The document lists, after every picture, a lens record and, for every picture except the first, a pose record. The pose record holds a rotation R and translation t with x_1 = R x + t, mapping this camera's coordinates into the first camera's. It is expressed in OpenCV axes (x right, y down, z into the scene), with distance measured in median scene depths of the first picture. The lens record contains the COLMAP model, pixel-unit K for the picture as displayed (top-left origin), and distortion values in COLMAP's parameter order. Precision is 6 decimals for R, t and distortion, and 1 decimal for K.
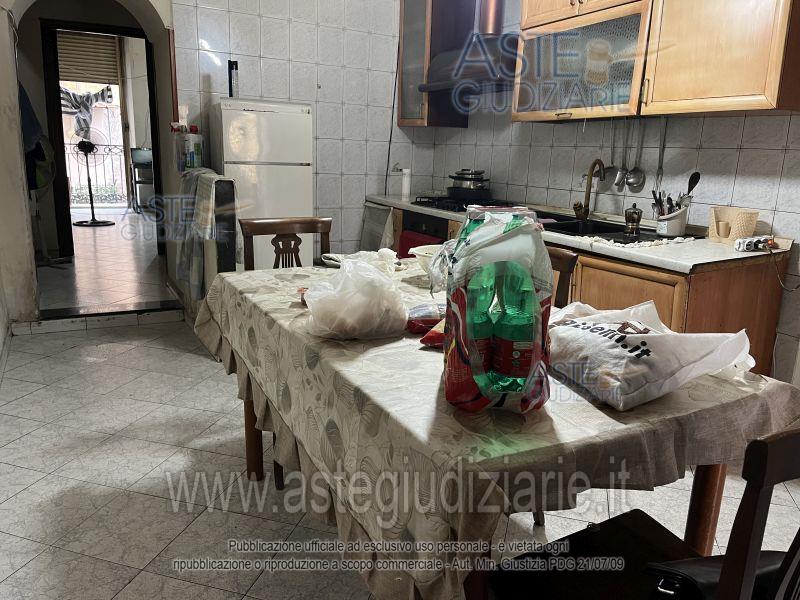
lens RADIAL K [[596.9, 0, 400.0], [0, 596.9, 300.0], [0, 0, 1]] dist [0.006242, 0.003190]
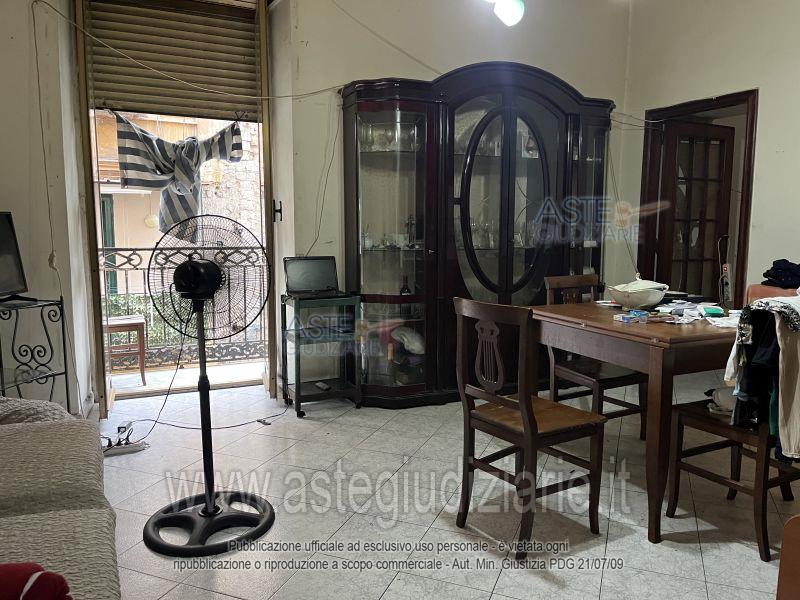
lens RADIAL K [[596.9, 0, 400.0], [0, 596.9, 300.0], [0, 0, 1]] dist [0.006242, 0.003190]
pose [[0.995163, -0.017910, -0.096595, -0.328848], [0.004307, 0.990250, -0.139234, -0.167401], [0.098147, 0.138144, 0.985537, 0.599492]]
